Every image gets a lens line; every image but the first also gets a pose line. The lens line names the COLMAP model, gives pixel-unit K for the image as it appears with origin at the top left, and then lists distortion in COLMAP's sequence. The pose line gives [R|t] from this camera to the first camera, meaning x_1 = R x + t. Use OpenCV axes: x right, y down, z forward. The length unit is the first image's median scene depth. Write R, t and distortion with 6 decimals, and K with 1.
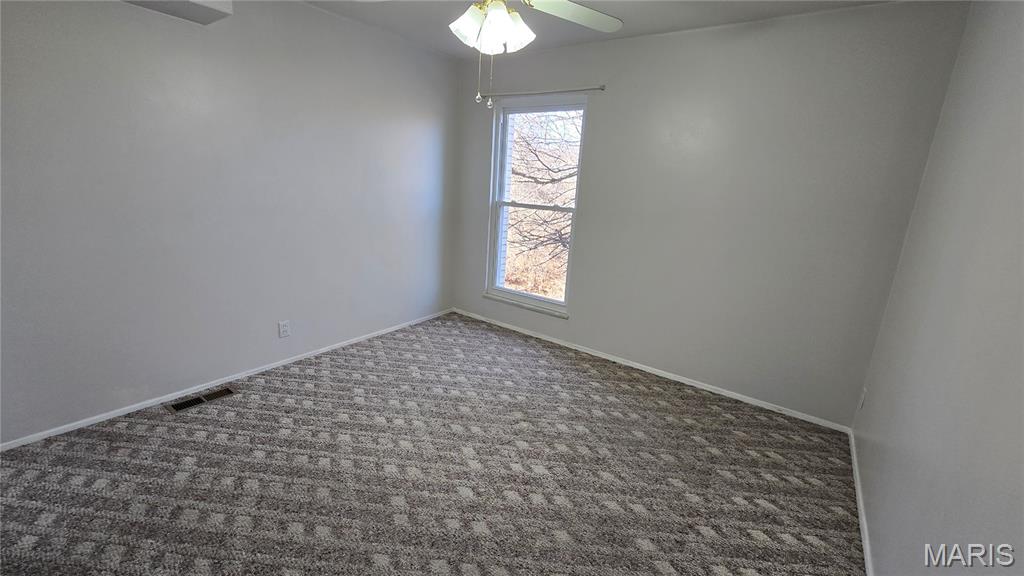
lens RADIAL K [[418.2, 0, 508.4], [0, 418.2, 282.7], [0, 0, 1]] dist [-0.006029, -0.000013]
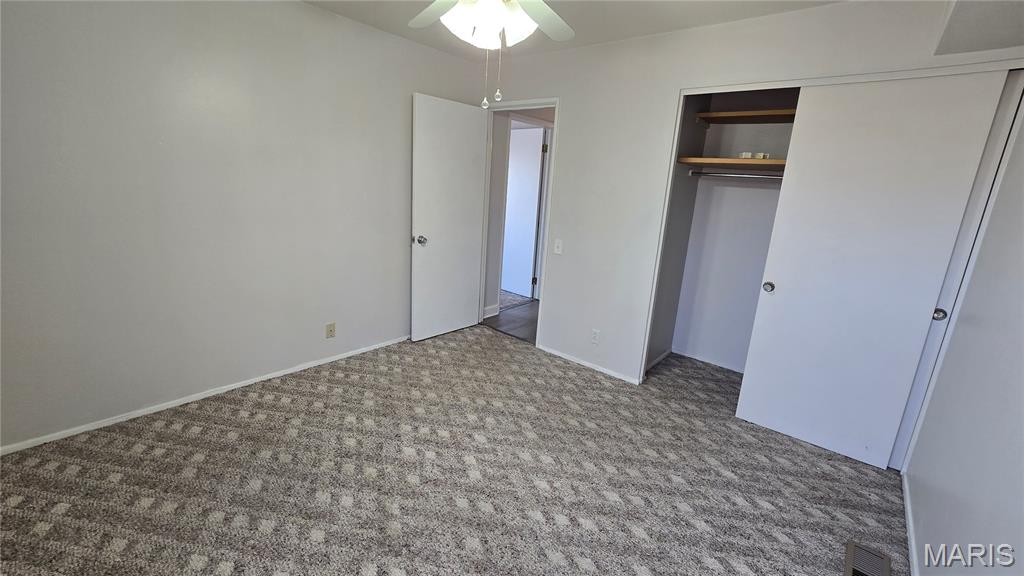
lens RADIAL K [[418.2, 0, 511.6], [0, 418.2, 283.3], [0, 0, 1]] dist [-0.006029, -0.000013]
pose [[-0.989288, -0.139103, 0.044258, -0.152672], [-0.103454, 0.882020, 0.459715, -0.398982], [-0.102984, 0.450212, -0.886963, 1.552385]]
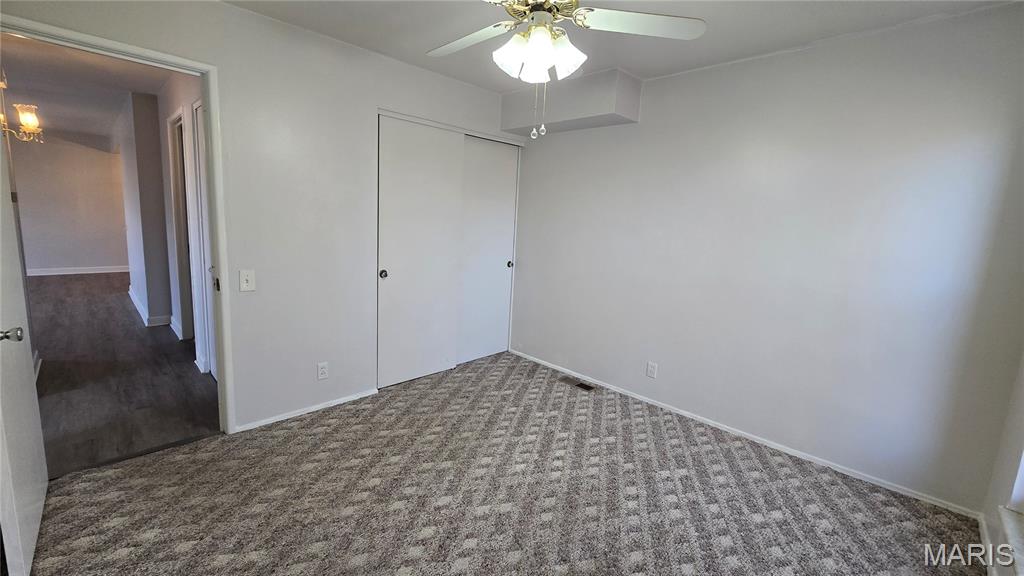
lens RADIAL K [[418.2, 0, 512.9], [0, 418.2, 285.0], [0, 0, 1]] dist [-0.006029, -0.000013]
pose [[-0.144163, 0.091560, -0.985309, 0.715826], [-0.290370, 0.947964, 0.130575, -0.171809], [0.945993, 0.304928, -0.110075, 0.919024]]
